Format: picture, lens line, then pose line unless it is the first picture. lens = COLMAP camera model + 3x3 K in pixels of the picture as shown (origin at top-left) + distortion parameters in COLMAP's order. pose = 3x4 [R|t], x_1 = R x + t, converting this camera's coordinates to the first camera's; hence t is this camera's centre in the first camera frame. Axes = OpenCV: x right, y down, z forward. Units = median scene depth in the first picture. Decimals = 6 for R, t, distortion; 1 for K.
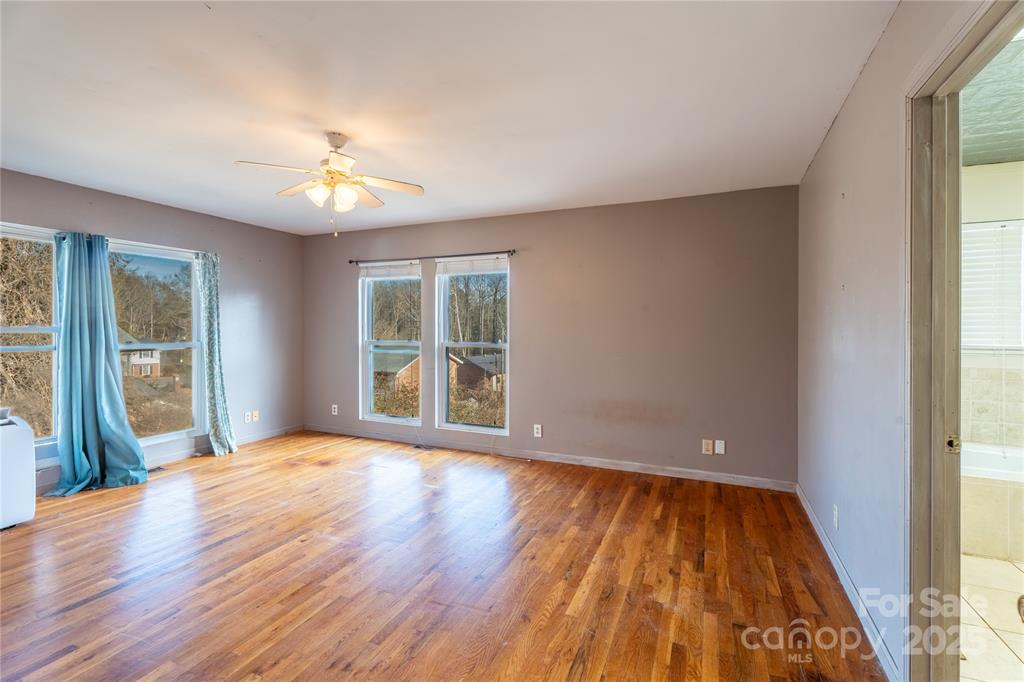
lens RADIAL K [[464.4, 0, 514.6], [0, 464.4, 335.4], [0, 0, 1]] dist [-0.000533, -0.000333]
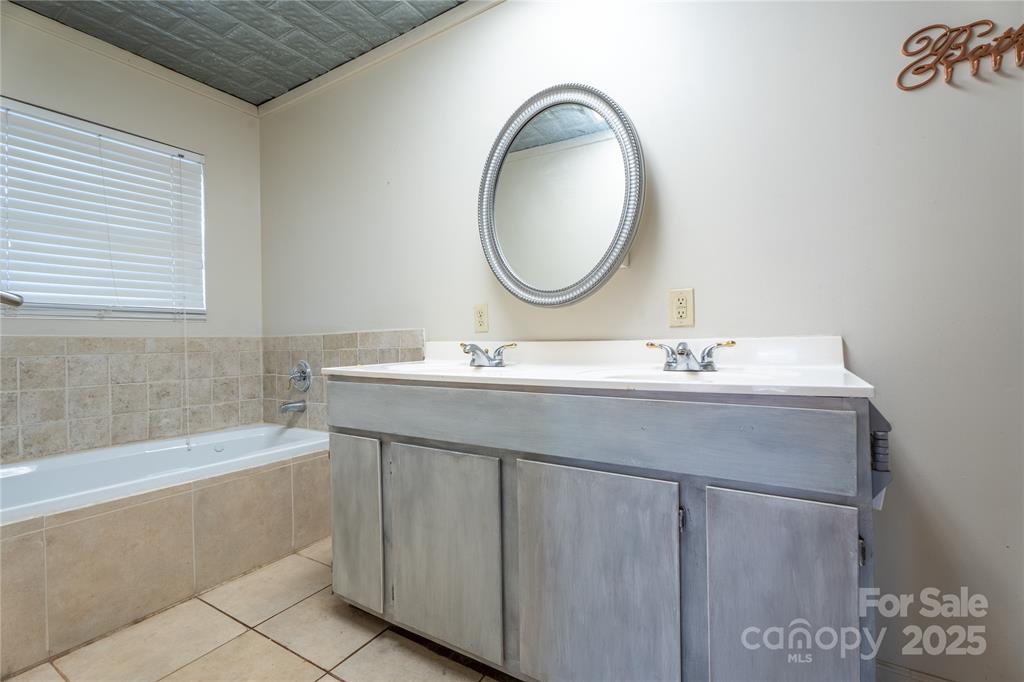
lens RADIAL K [[464.4, 0, 514.7], [0, 464.4, 336.5], [0, 0, 1]] dist [-0.000533, -0.000333]
pose [[0.155419, -0.007736, 0.987818, 0.360026], [0.020433, 0.999781, 0.004615, 0.077495], [-0.987637, 0.019466, 0.155543, 0.322865]]
